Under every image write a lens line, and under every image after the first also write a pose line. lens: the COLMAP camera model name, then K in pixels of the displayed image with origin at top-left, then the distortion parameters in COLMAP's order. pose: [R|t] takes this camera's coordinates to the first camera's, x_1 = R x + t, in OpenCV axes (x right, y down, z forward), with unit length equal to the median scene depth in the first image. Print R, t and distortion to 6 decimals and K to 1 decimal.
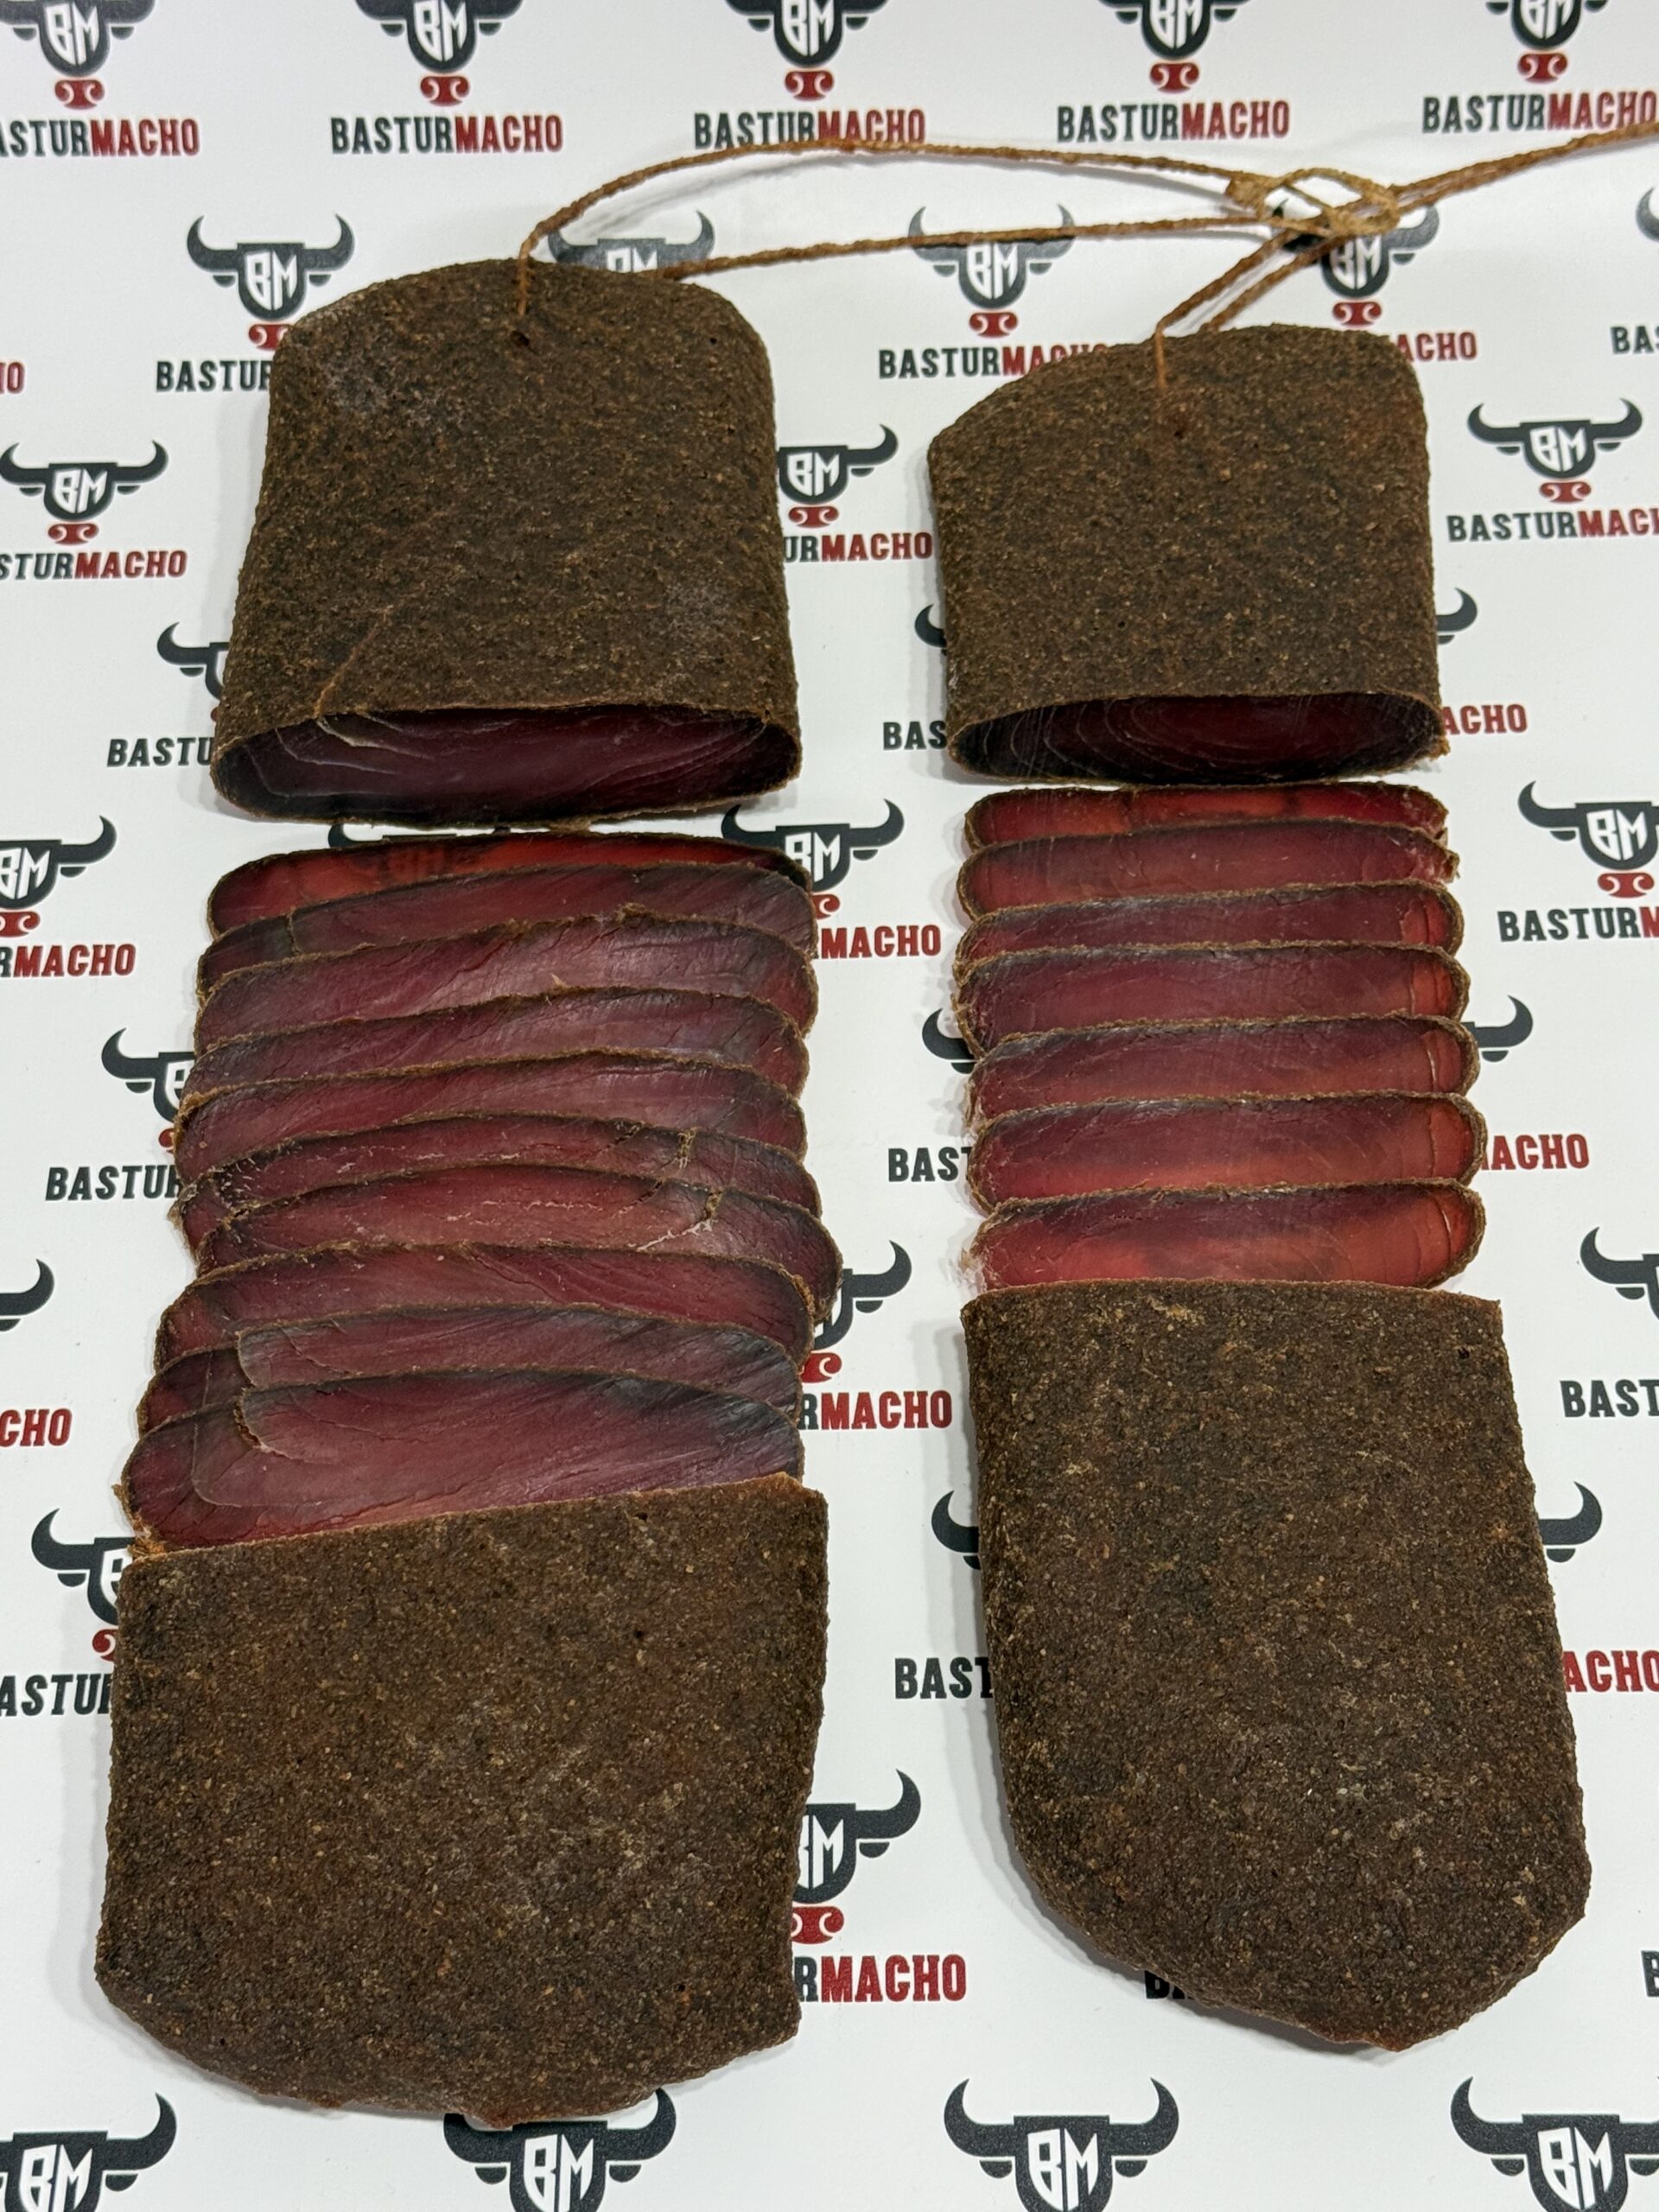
lens RADIAL K [[3431.4, 0, 829.5], [0, 3431.4, 1106.0], [0, 0, 1]] dist [0.116149, 0.025155]
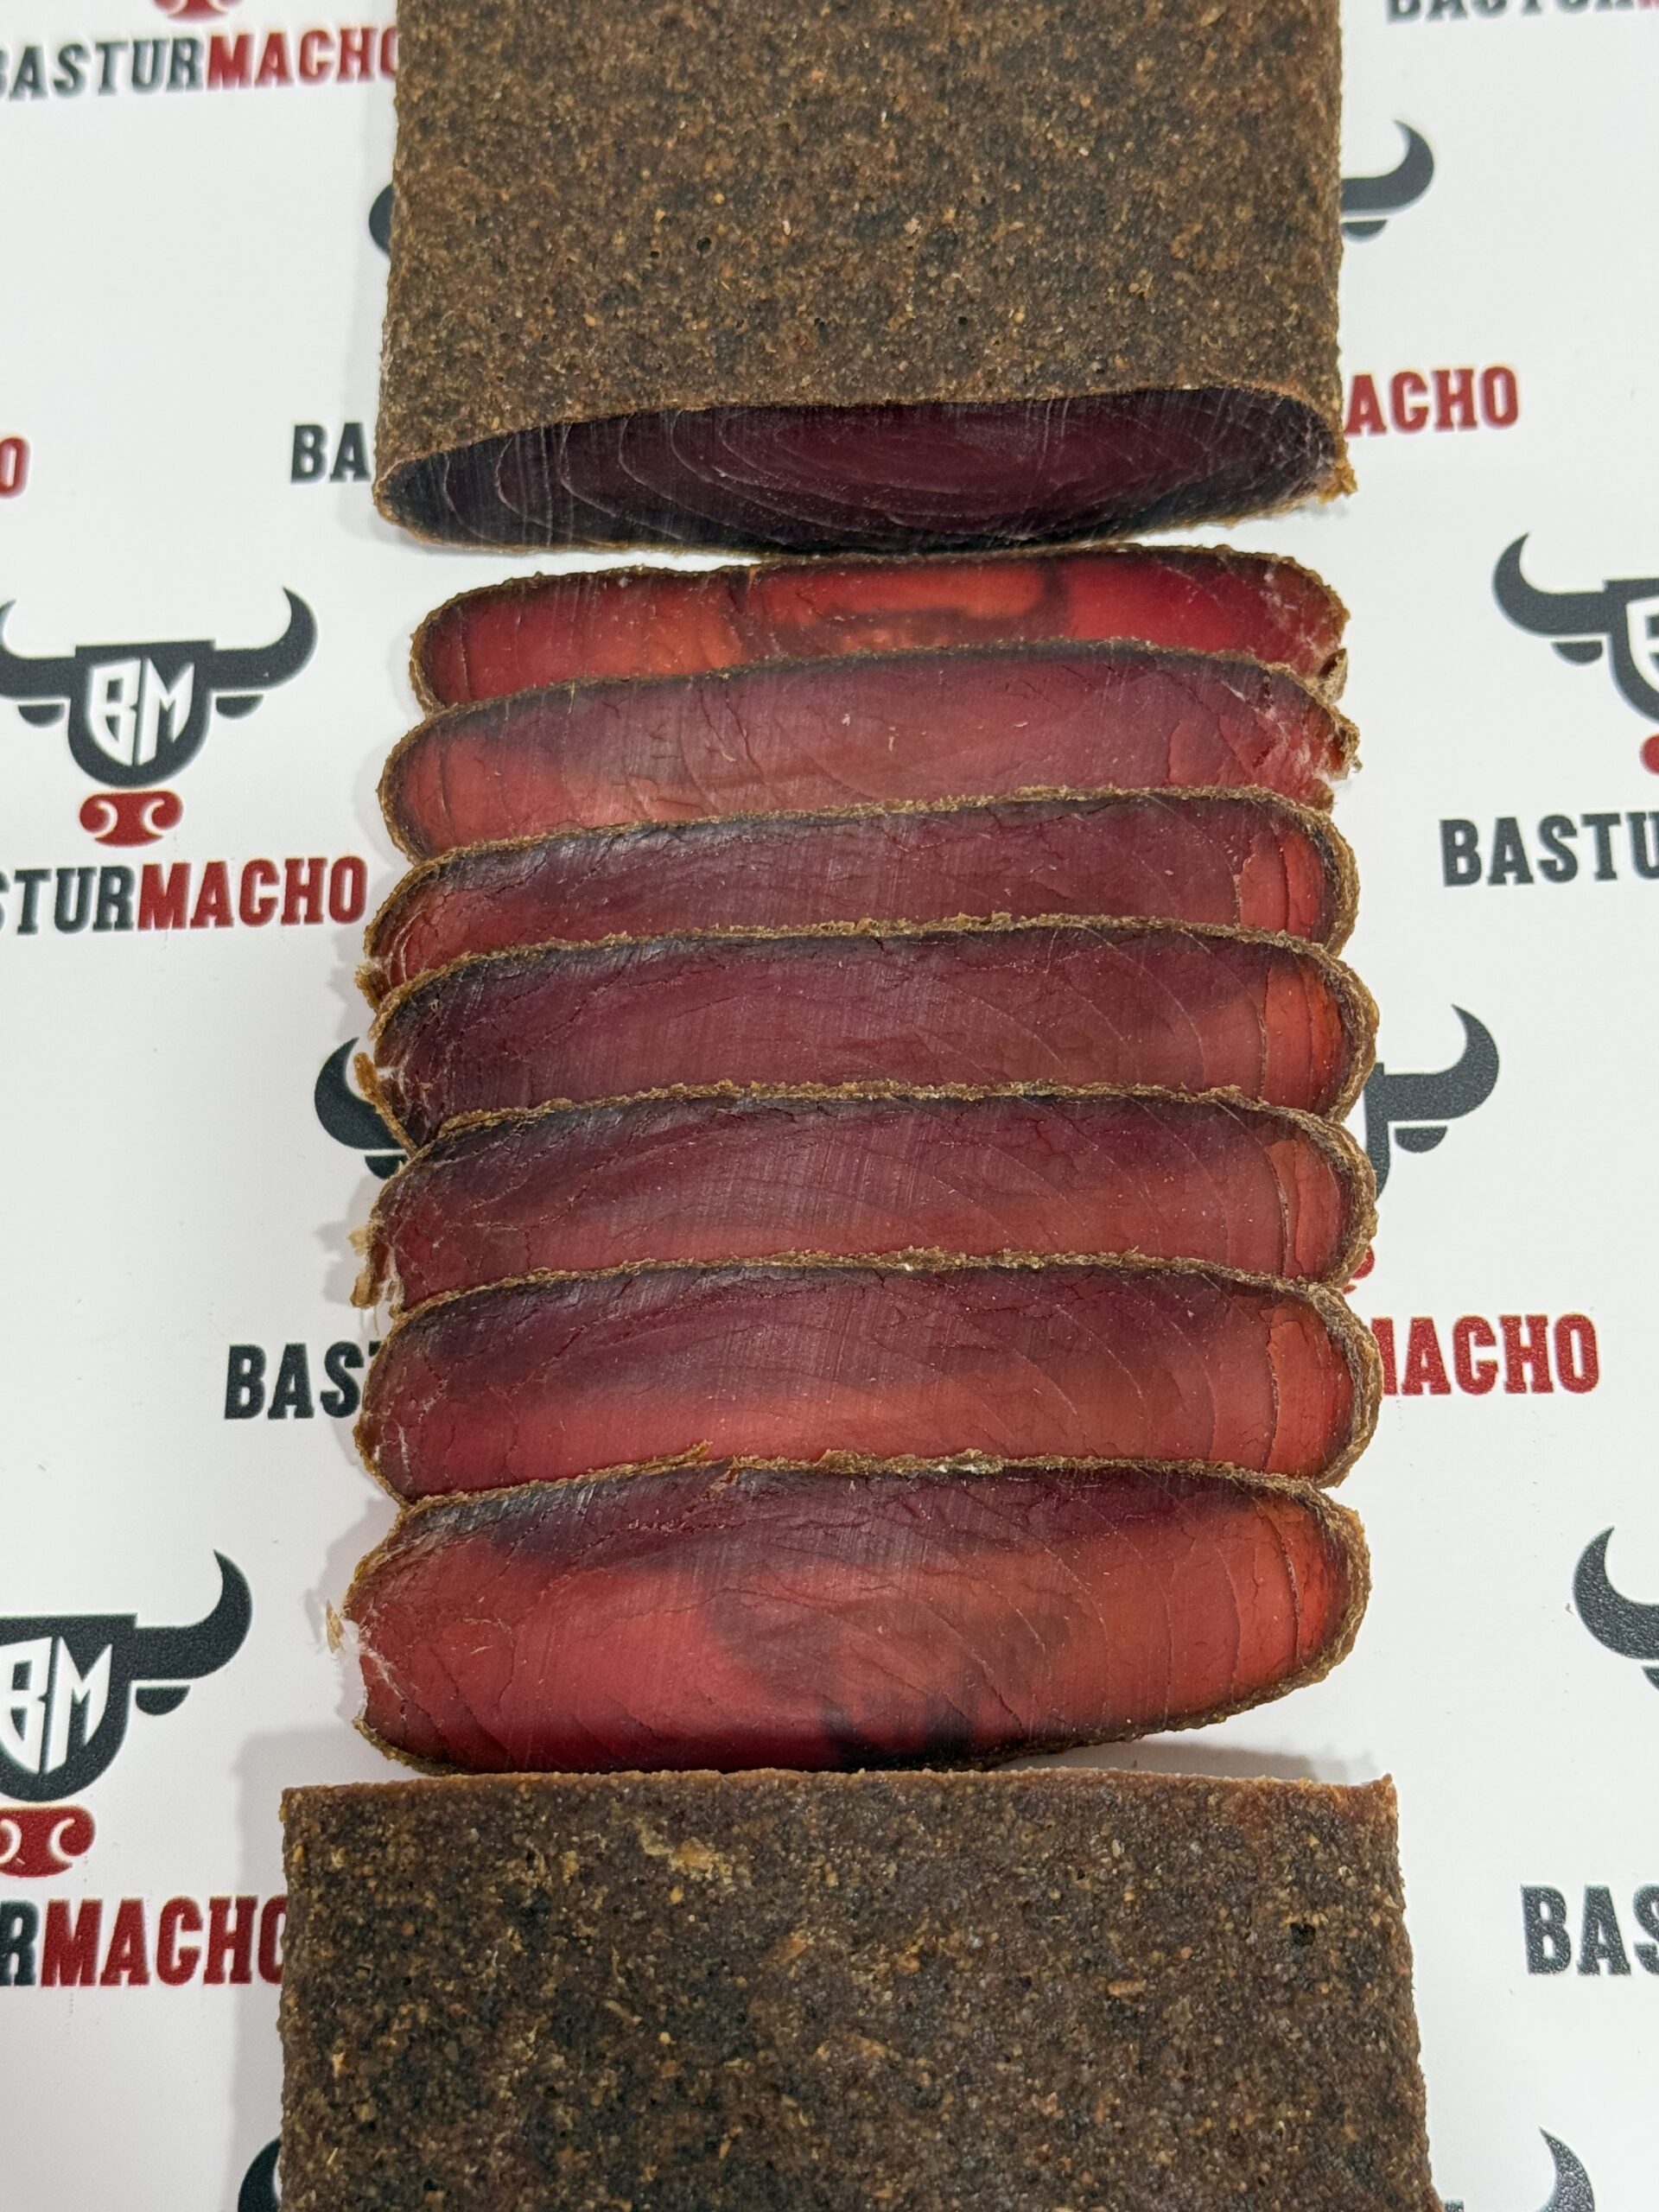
lens RADIAL K [[3316.6, 0, 829.5], [0, 3316.6, 1106.0], [0, 0, 1]] dist [0.130432, -0.118426]
pose [[0.998924, -0.015090, -0.043850, 0.124792], [0.023697, 0.978896, 0.202979, -0.117507], [0.039862, -0.203799, 0.978201, 0.506807]]
